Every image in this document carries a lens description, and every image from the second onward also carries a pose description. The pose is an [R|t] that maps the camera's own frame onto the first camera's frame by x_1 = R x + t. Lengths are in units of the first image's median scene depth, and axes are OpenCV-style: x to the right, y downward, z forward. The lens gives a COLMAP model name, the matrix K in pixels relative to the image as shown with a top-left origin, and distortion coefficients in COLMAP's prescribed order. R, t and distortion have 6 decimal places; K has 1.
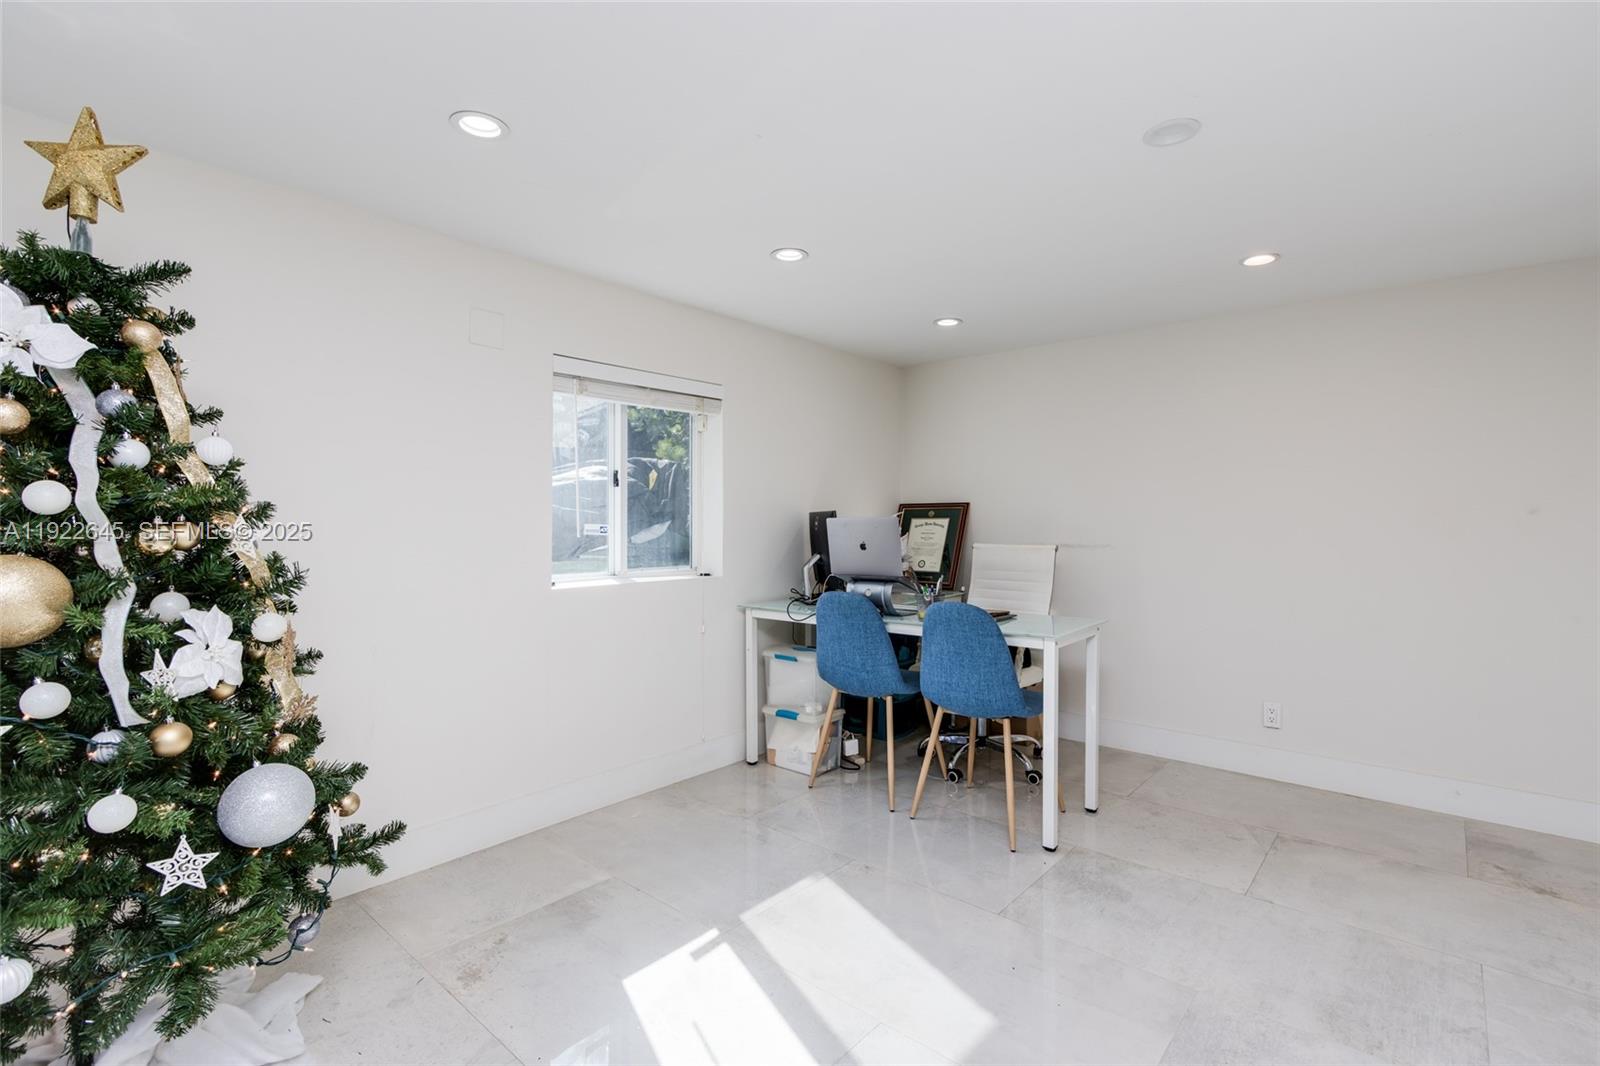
lens RADIAL K [[732.4, 0, 801.7], [0, 732.4, 532.3], [0, 0, 1]] dist [0.001160, -0.000060]
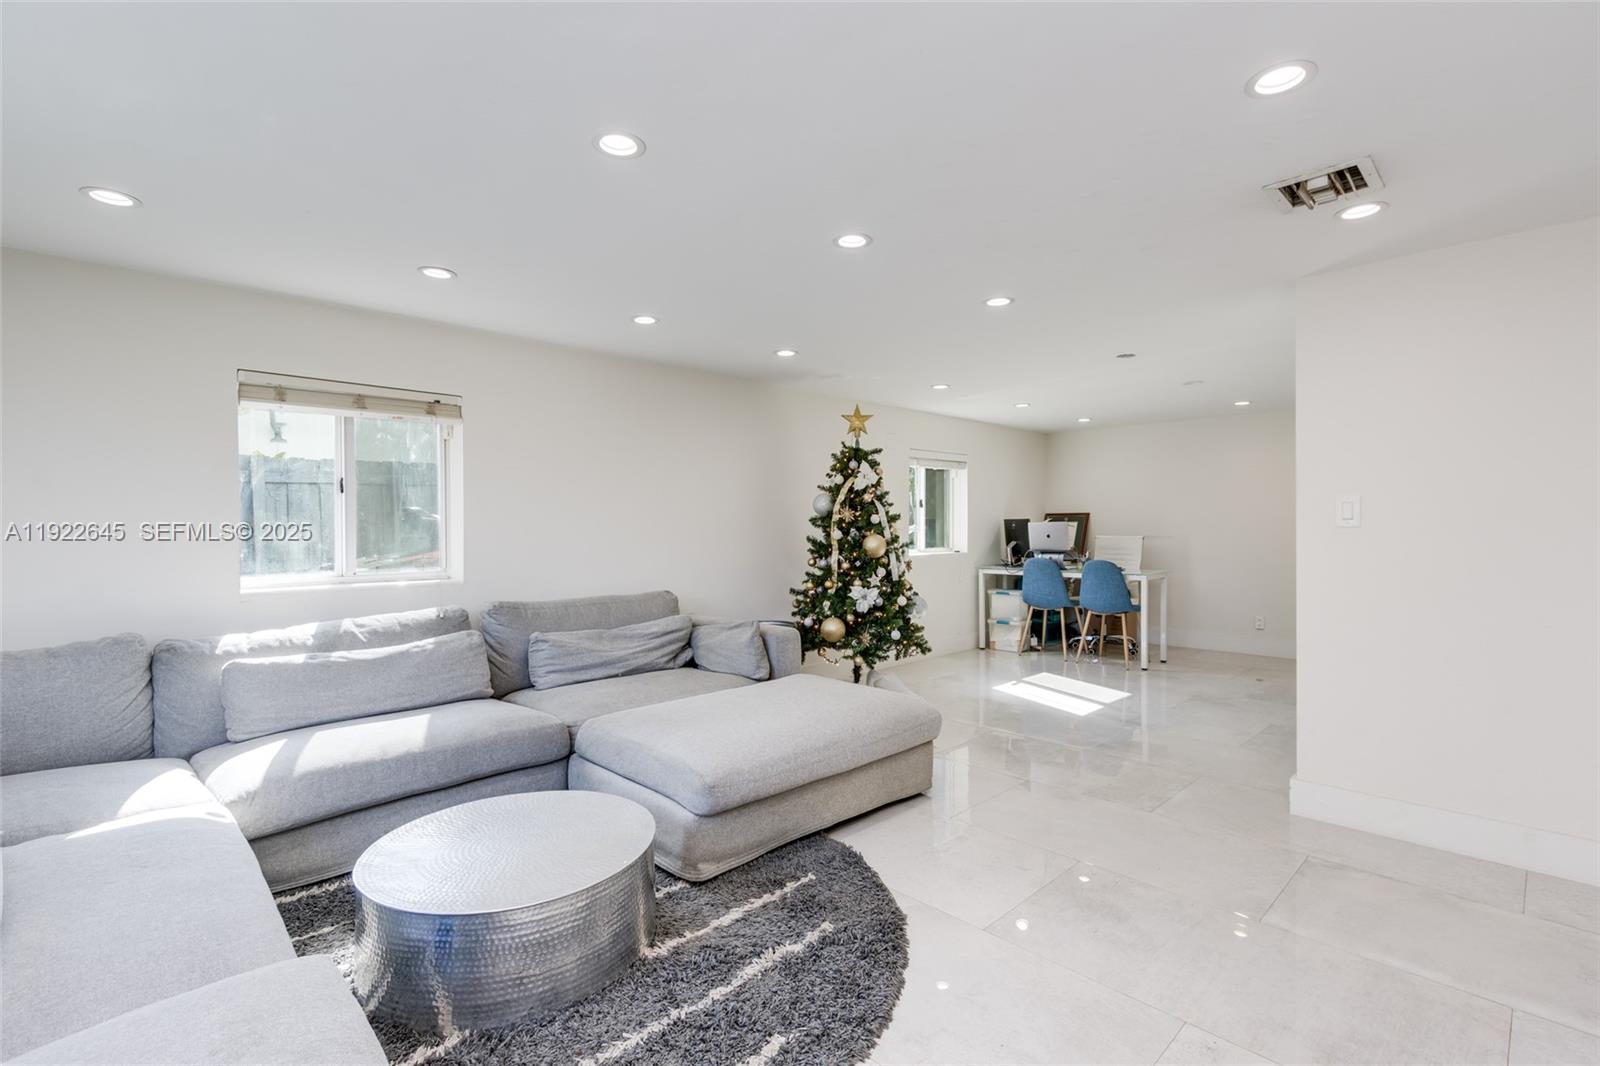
lens RADIAL K [[732.4, 0, 798.1], [0, 732.4, 528.8], [0, 0, 1]] dist [0.001160, -0.000060]
pose [[0.996423, -0.000033, -0.084506, -0.401317], [-0.000248, 0.999994, -0.003313, 0.004464], [0.084505, 0.003323, 0.996417, -1.005730]]
